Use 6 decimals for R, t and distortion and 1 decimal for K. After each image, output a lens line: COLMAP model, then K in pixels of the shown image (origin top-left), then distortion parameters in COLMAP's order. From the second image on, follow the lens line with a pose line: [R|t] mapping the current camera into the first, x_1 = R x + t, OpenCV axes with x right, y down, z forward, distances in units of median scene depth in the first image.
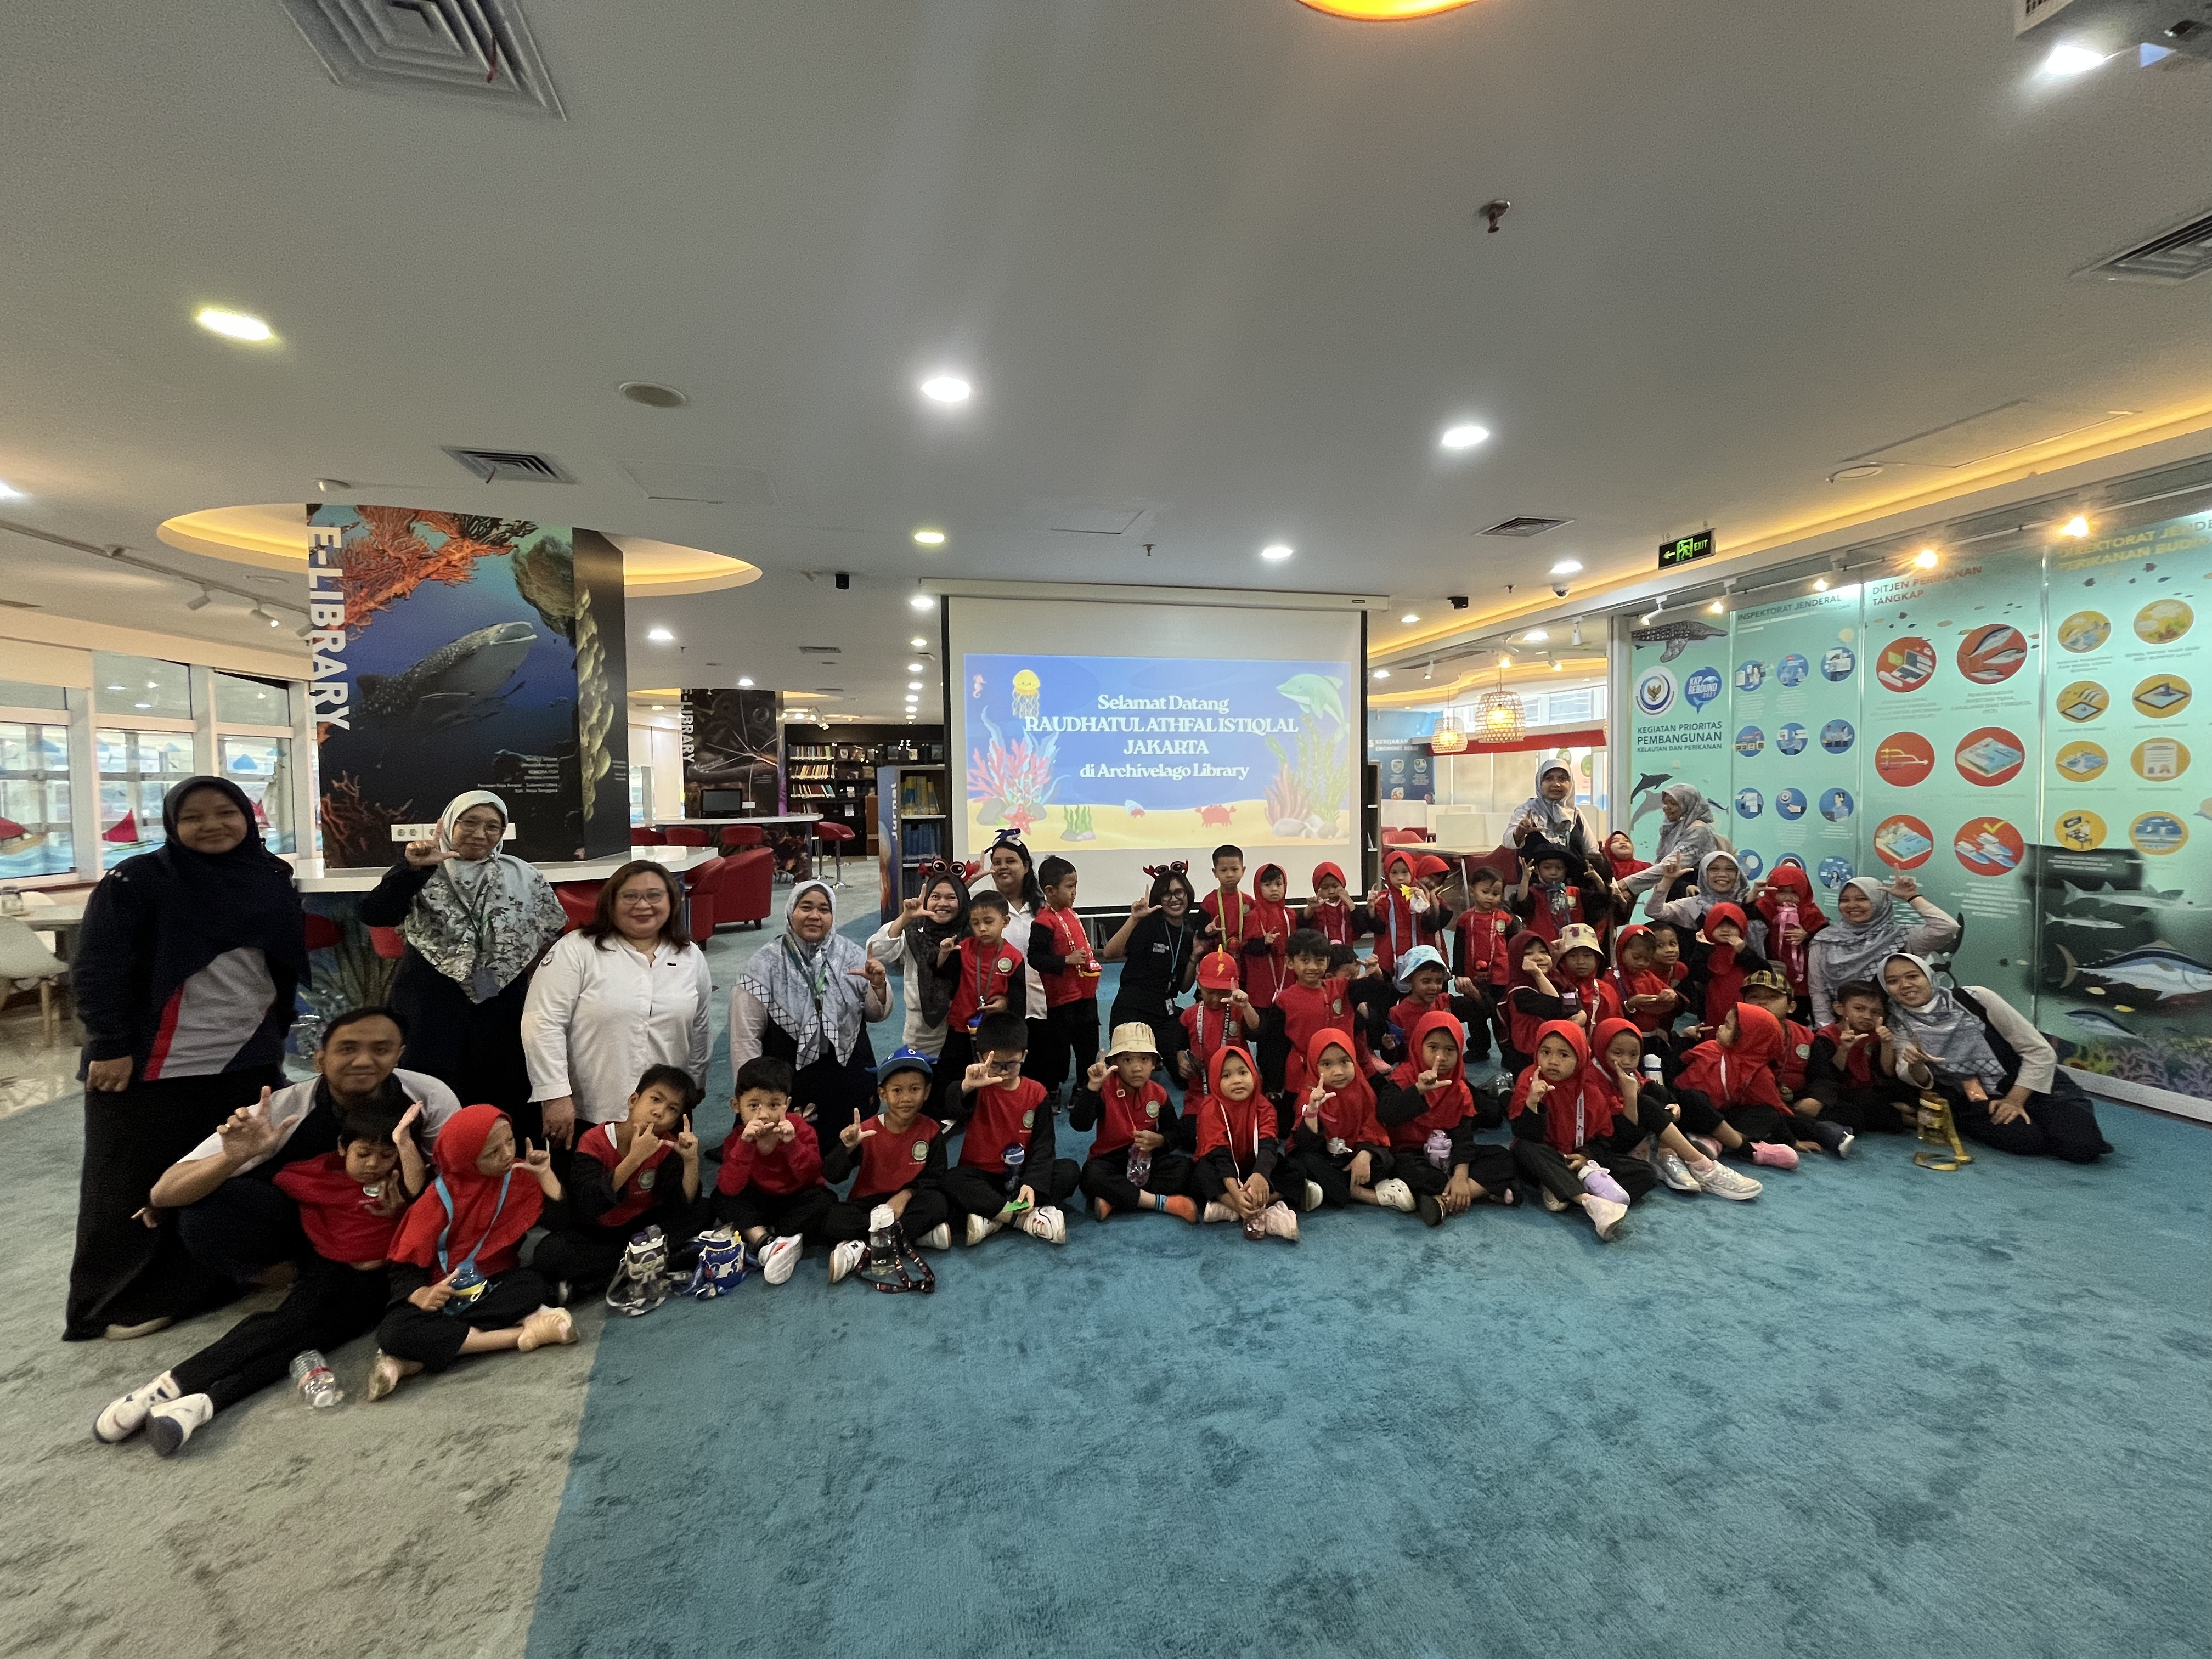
lens RADIAL K [[888.2, 0, 1115.7], [0, 888.2, 816.7], [0, 0, 1]] dist [0.000465, -0.000388]
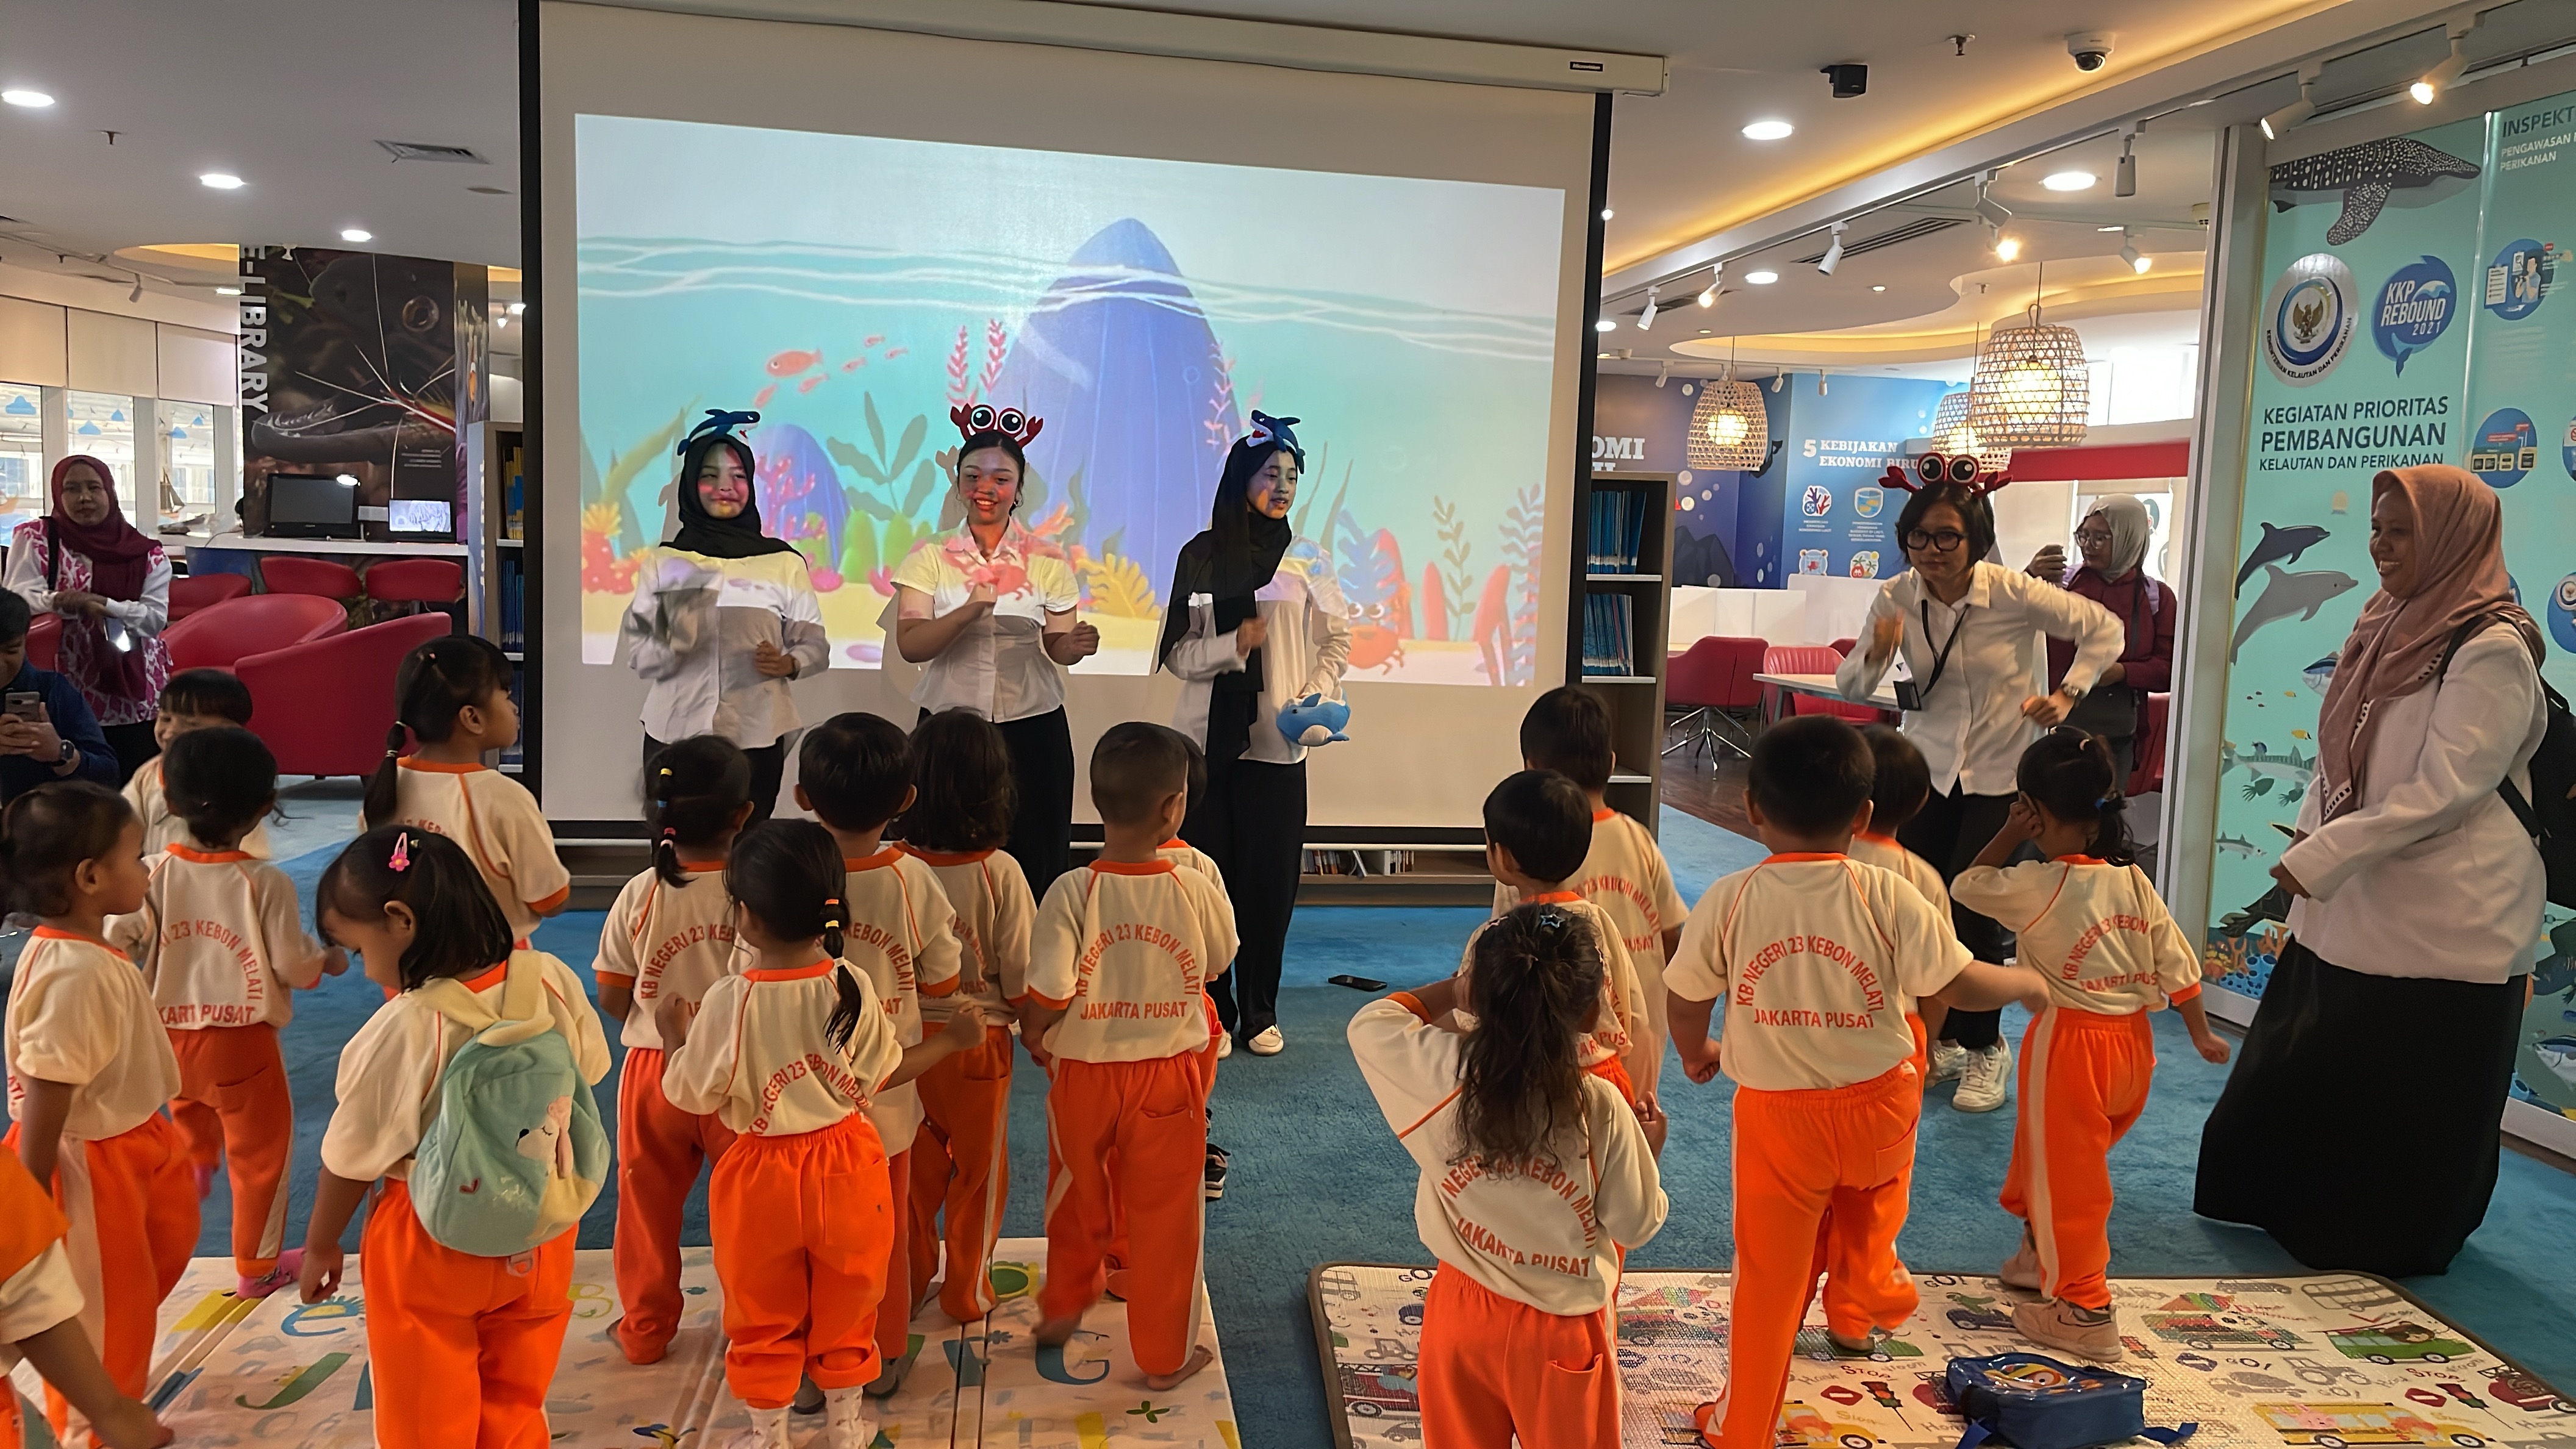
lens RADIAL K [[1854.8, 0, 1309.0], [0, 1854.8, 700.0], [0, 0, 1]] dist [0.088345, -0.111161]
pose [[0.997710, 0.053346, -0.041575, 0.251205], [-0.050912, 0.997044, 0.057551, 0.005346], [0.044522, -0.055302, 0.997477, 0.153754]]
